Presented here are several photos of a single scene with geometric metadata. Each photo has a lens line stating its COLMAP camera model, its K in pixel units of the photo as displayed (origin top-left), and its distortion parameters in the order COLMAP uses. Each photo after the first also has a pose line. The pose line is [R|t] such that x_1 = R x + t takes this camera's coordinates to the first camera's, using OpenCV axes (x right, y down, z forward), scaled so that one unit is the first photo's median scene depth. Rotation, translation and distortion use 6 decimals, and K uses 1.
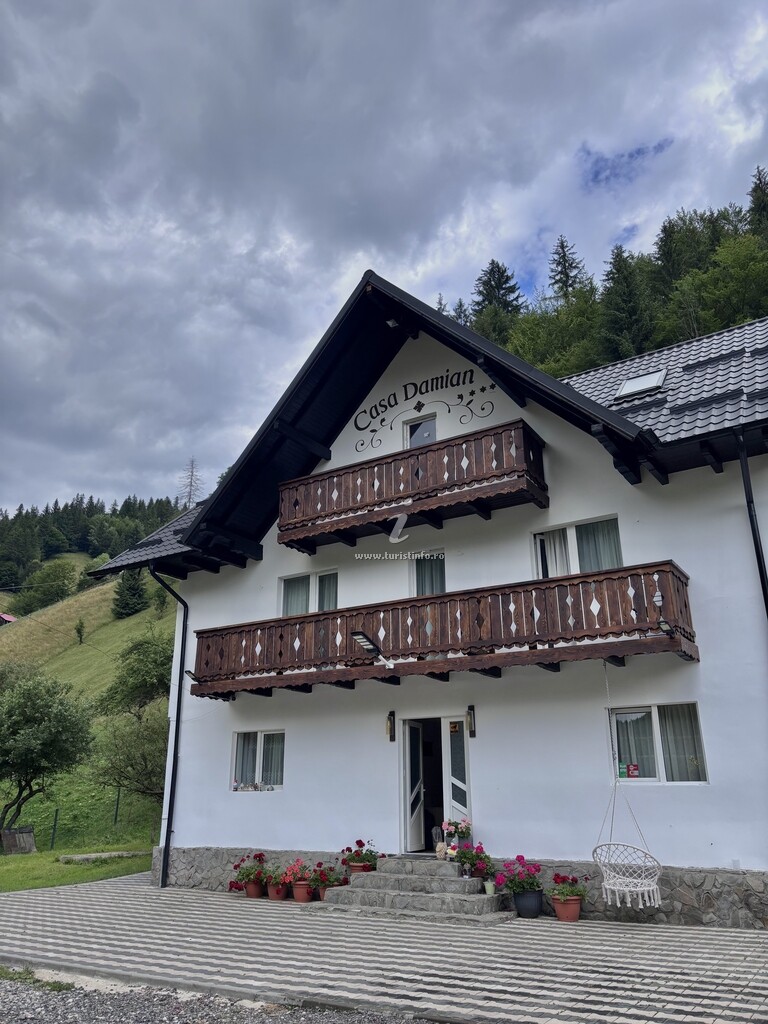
lens RADIAL K [[779.7, 0, 384.0], [0, 779.7, 512.0], [0, 0, 1]] dist [0.014040, 0.003499]
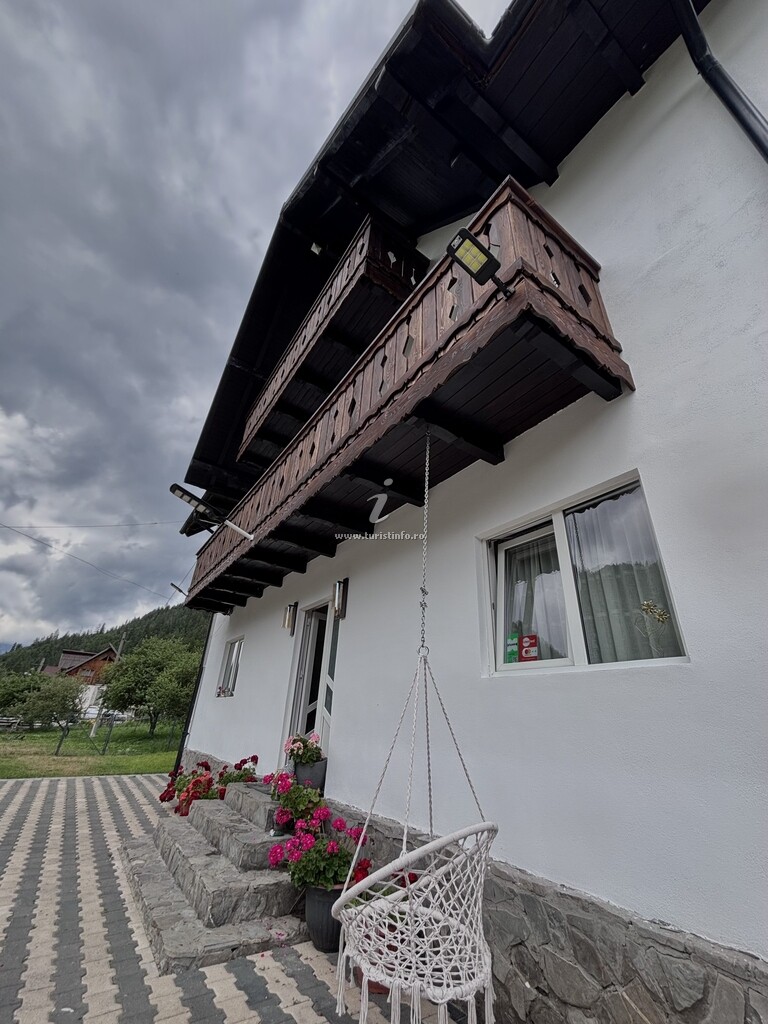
lens RADIAL K [[413.6, 0, 384.0], [0, 413.6, 512.0], [0, 0, 1]] dist [0.000517, 0.000070]
pose [[0.919869, -0.137533, -0.367323, 0.283699], [0.092092, 0.986060, -0.138580, 0.227605], [0.381262, 0.093648, 0.919712, 0.596617]]
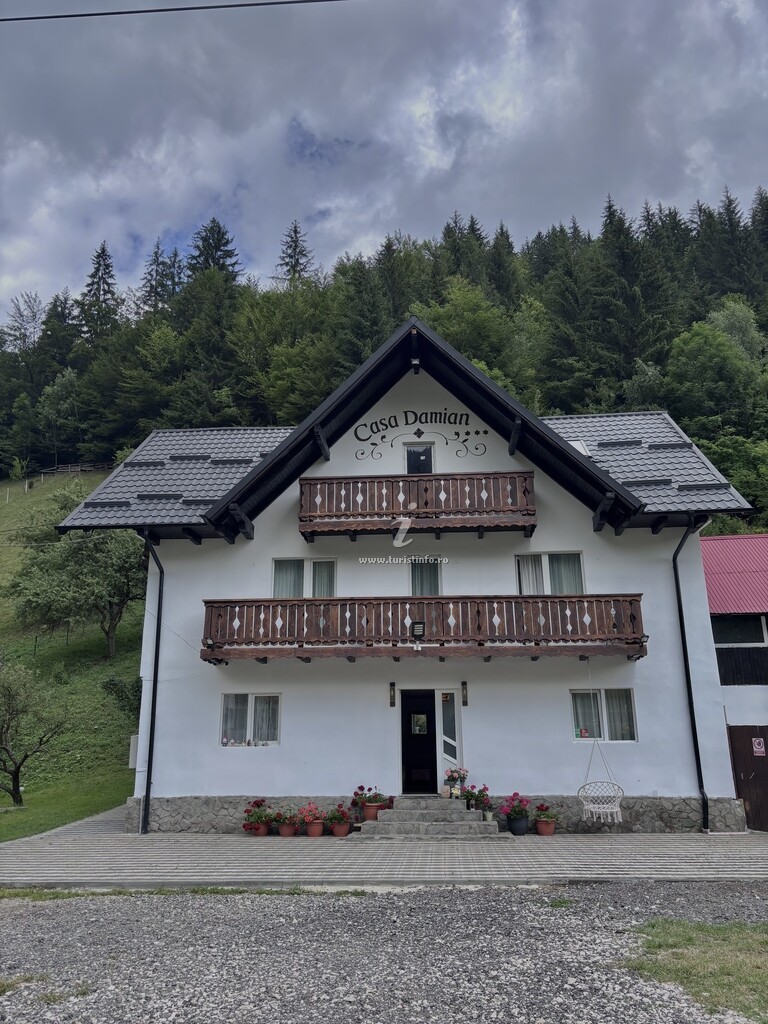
lens RADIAL K [[779.7, 0, 384.0], [0, 779.7, 512.0], [0, 0, 1]] dist [0.014040, 0.003499]
pose [[0.880266, 0.138889, 0.453697, -0.592991], [-0.161969, 0.986721, 0.012191, -0.023244], [-0.445979, -0.084217, 0.891073, -0.068025]]
